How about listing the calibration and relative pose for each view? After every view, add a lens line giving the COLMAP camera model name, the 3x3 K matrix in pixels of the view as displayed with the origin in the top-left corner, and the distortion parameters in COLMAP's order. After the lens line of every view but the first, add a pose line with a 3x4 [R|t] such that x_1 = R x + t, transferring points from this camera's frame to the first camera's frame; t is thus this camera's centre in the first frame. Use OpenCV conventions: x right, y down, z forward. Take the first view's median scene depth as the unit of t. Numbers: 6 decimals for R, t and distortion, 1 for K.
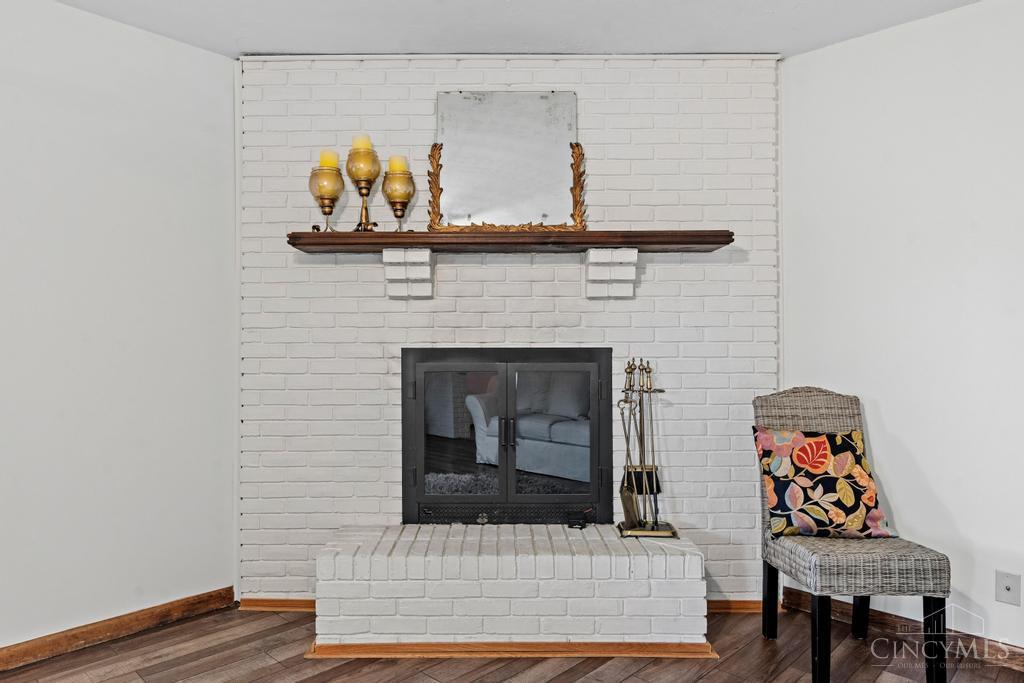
lens RADIAL K [[657.0, 0, 512.0], [0, 657.0, 341.5], [0, 0, 1]] dist [-0.004058, -0.000833]
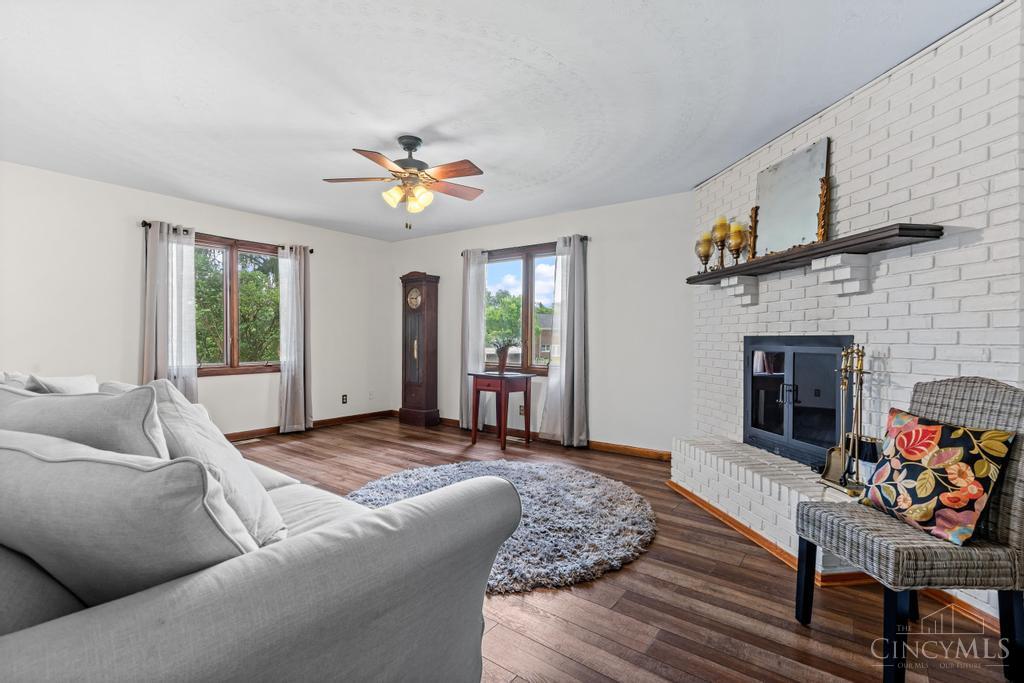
lens RADIAL K [[464.2, 0, 512.0], [0, 464.2, 341.5], [0, 0, 1]] dist [-0.001671, 0.000266]
pose [[0.147240, 0.008635, -0.989063, 0.934236], [-0.002426, 0.999962, 0.008369, 0.015995], [0.989098, 0.001167, 0.147255, 0.261262]]
